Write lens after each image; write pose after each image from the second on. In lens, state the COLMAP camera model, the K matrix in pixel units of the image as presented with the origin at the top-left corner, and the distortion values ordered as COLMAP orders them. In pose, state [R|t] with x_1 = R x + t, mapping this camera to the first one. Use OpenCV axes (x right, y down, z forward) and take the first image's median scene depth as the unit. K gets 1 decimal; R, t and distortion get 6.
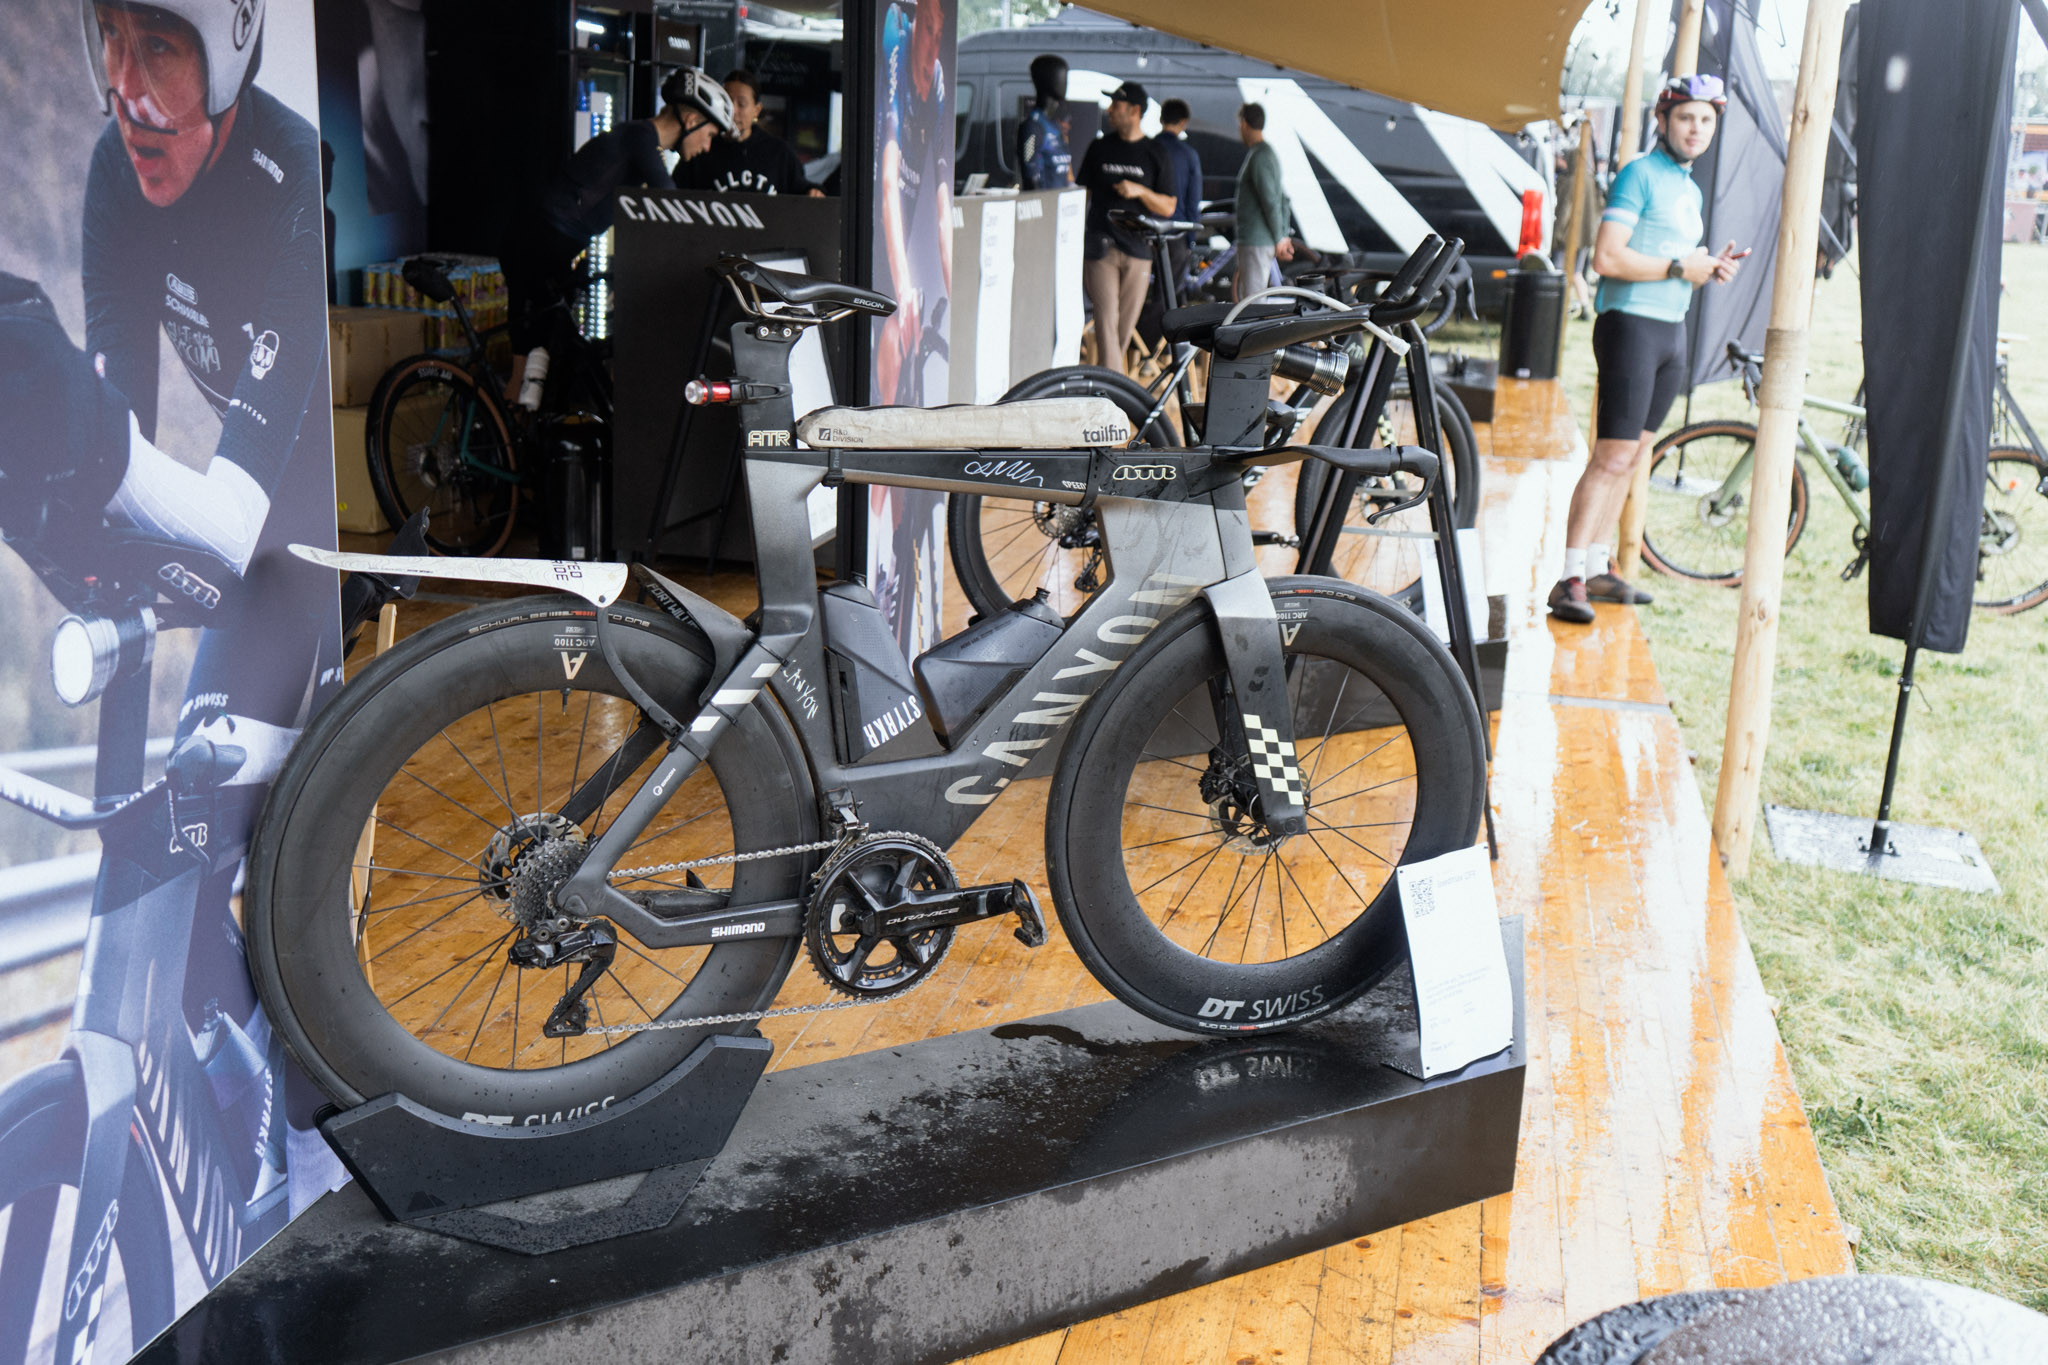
lens RADIAL K [[2118.7, 0, 1024.0], [0, 2118.7, 683.9], [0, 0, 1]] dist [-0.008557, 0.000000]
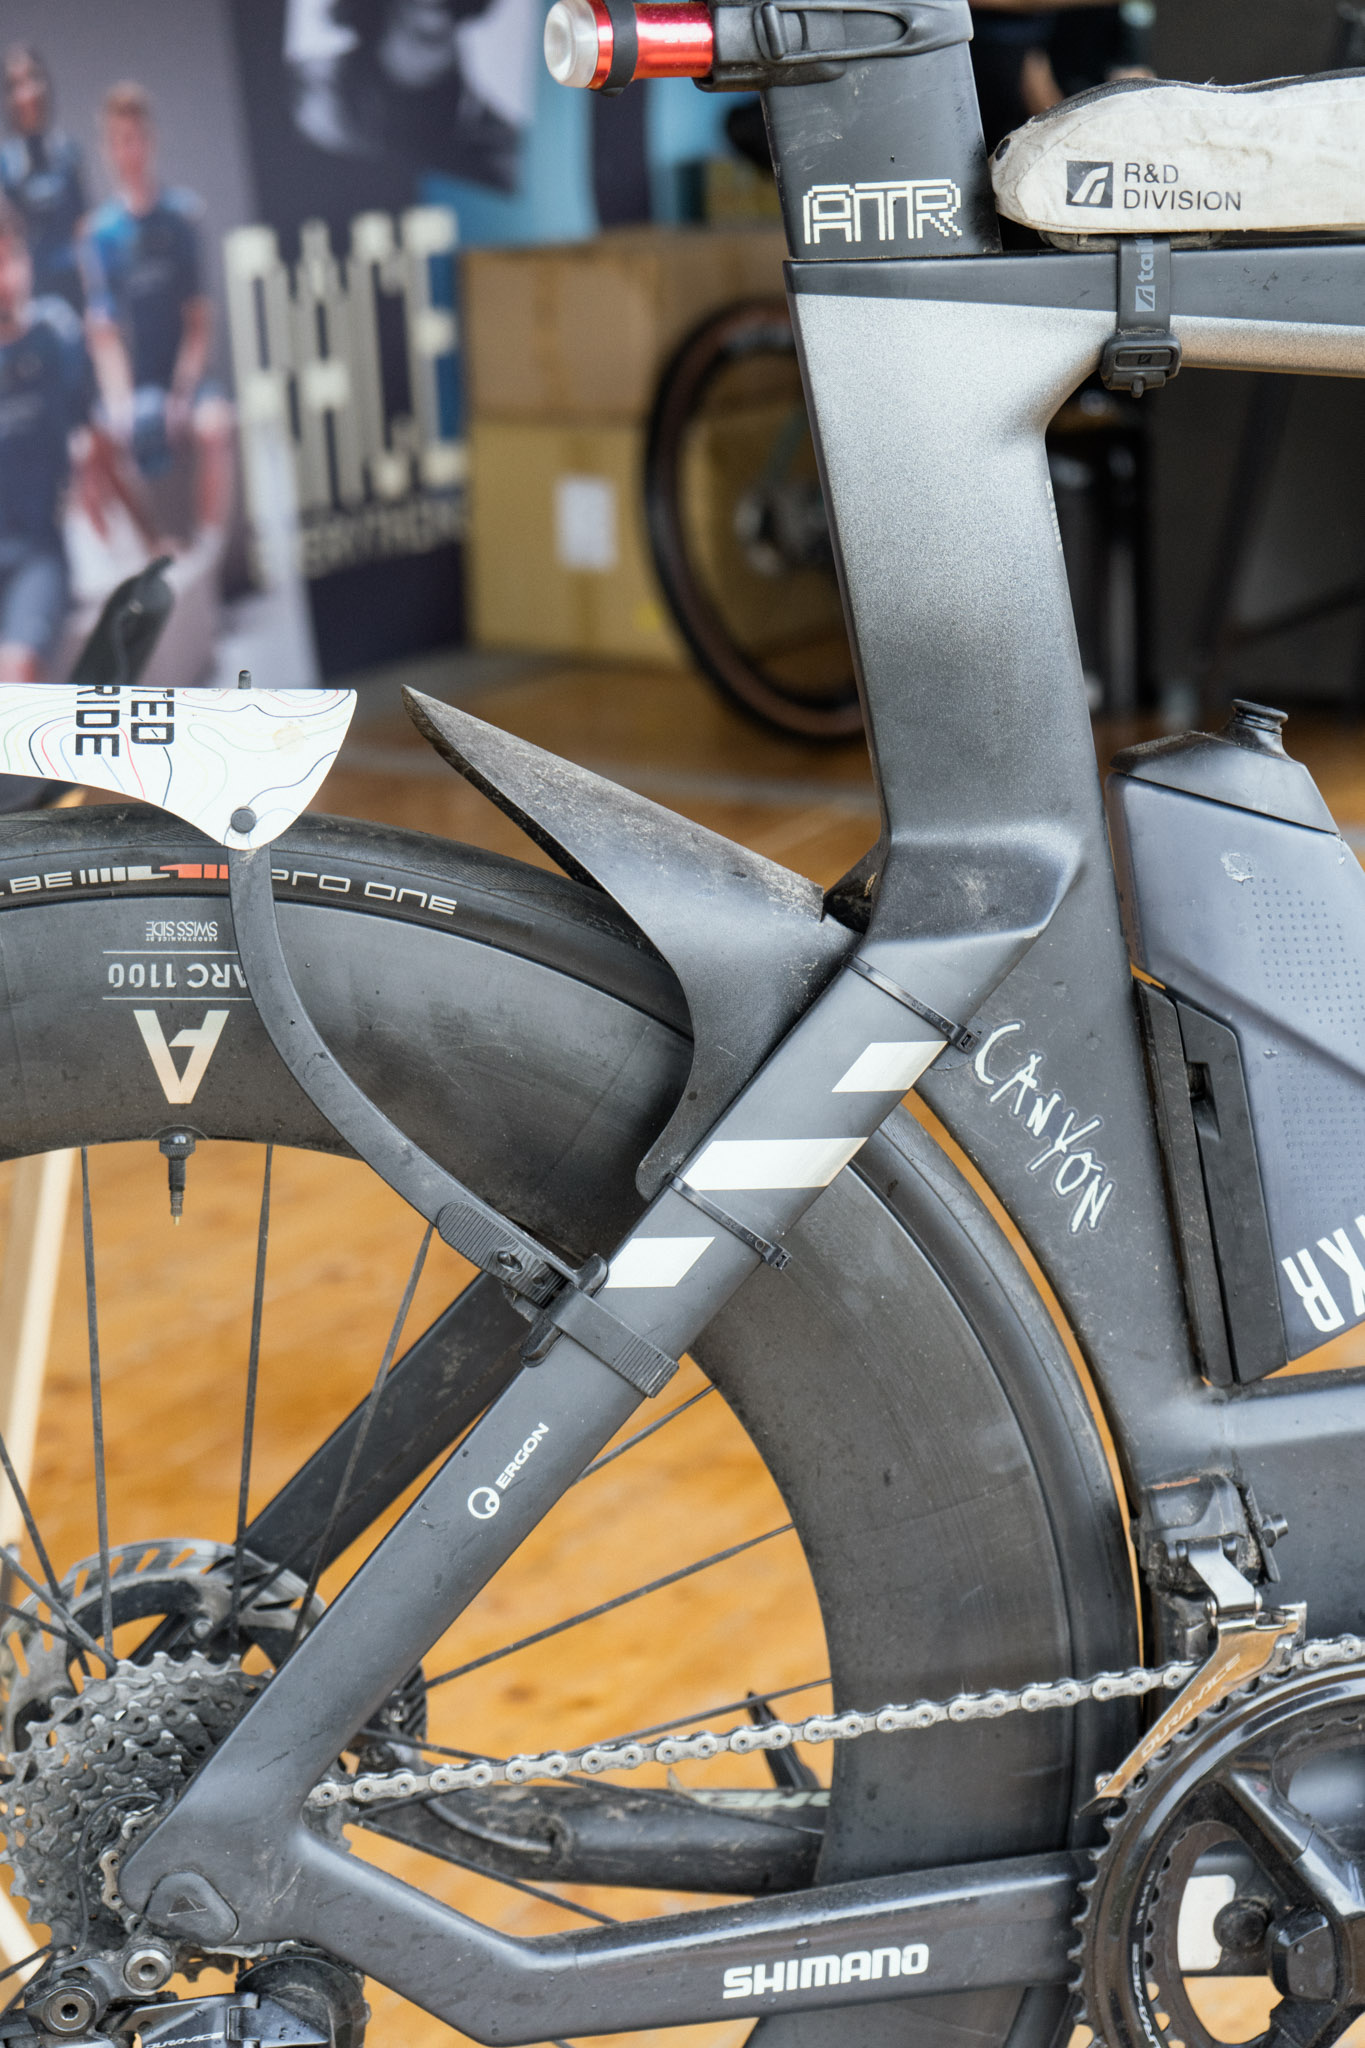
lens RADIAL K [[3700.5, 0, 684.2], [0, 3700.5, 1024.6], [0, 0, 1]] dist [0.013454, 0.000000]
pose [[0.934330, 0.003740, -0.356388, 0.024561], [0.005473, 0.999676, 0.024840, -0.023877], [0.356366, -0.025159, 0.934008, 0.541327]]
